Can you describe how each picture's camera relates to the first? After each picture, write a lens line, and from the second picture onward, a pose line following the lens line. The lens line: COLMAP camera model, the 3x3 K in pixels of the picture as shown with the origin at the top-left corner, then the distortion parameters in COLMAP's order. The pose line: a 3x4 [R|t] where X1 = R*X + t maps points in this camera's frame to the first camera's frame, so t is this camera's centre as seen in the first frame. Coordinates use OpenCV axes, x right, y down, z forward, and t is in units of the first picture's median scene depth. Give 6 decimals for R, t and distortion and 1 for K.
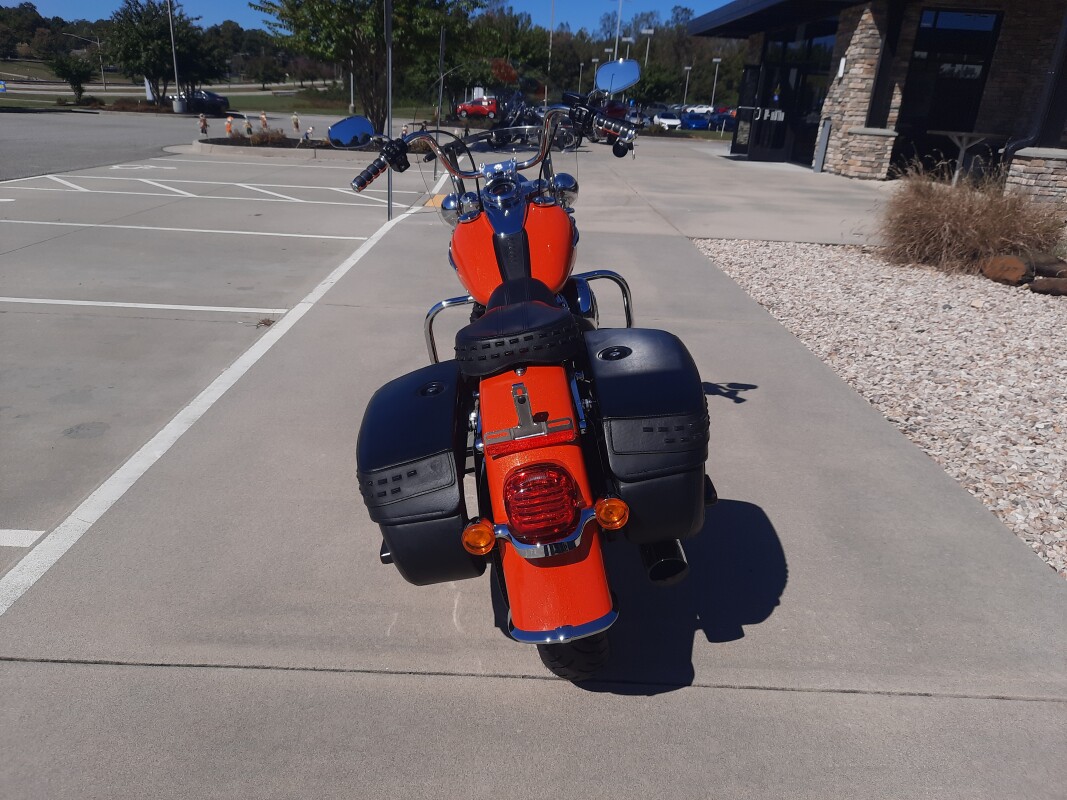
lens RADIAL K [[780.7, 0, 533.5], [0, 780.7, 400.0], [0, 0, 1]] dist [0.012330, -0.009051]
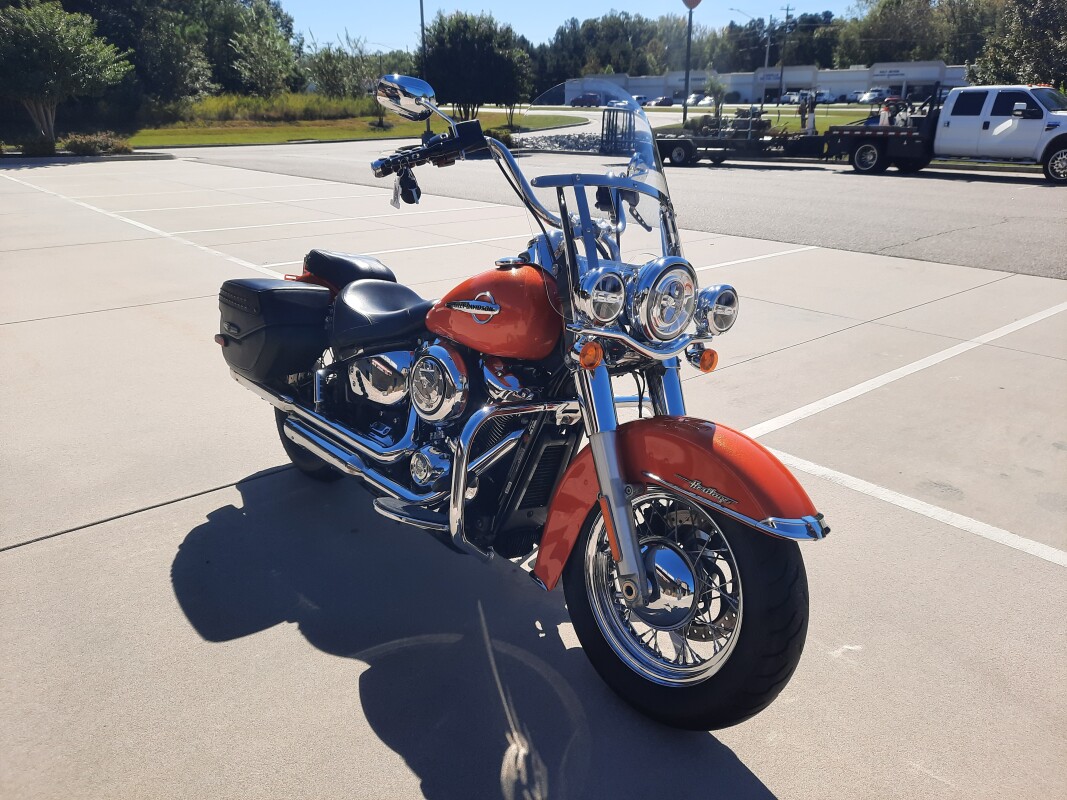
lens RADIAL K [[781.7, 0, 533.5], [0, 781.7, 400.0], [0, 0, 1]] dist [0.010293, 0.004405]
pose [[-0.766393, 0.179632, -0.616745, 0.231723], [-0.265054, 0.786135, 0.558336, -0.274691], [0.585140, 0.591375, -0.554876, 0.717305]]
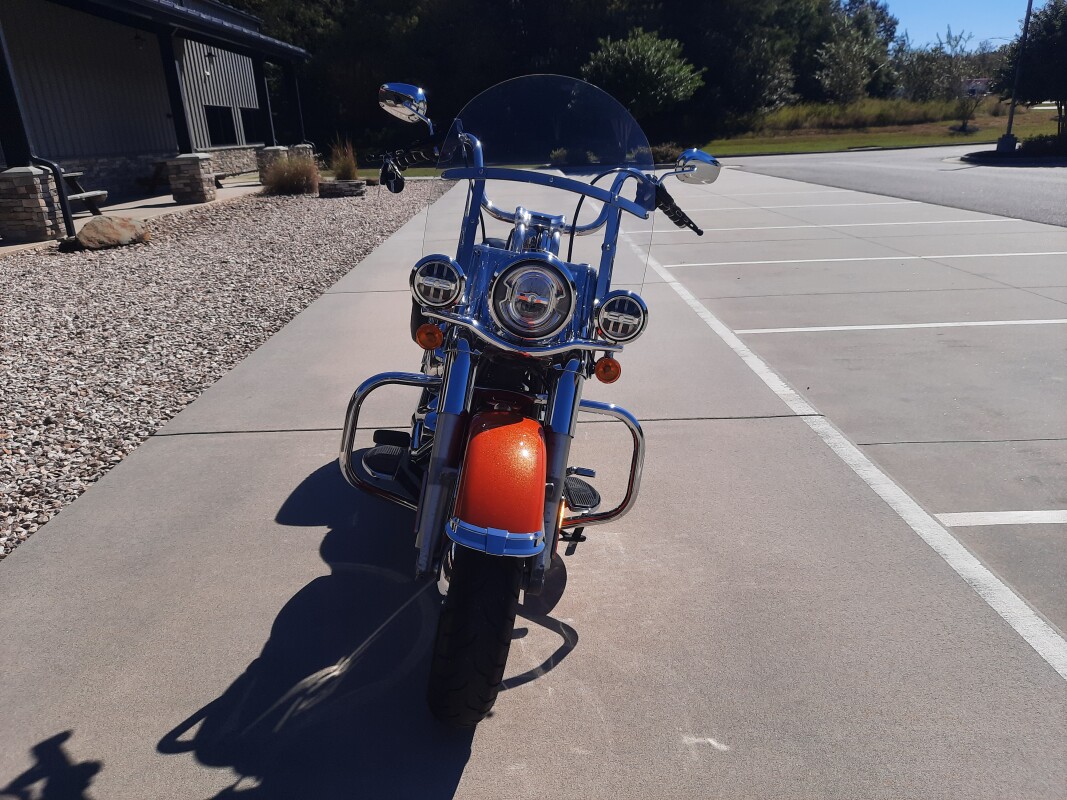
lens RADIAL K [[781.7, 0, 533.5], [0, 781.7, 400.0], [0, 0, 1]] dist [0.010293, 0.004405]
pose [[-0.999797, -0.010124, -0.017405, -0.013429], [-0.018983, 0.762087, 0.647196, -0.314554], [0.006712, 0.647395, -0.762125, 0.814769]]
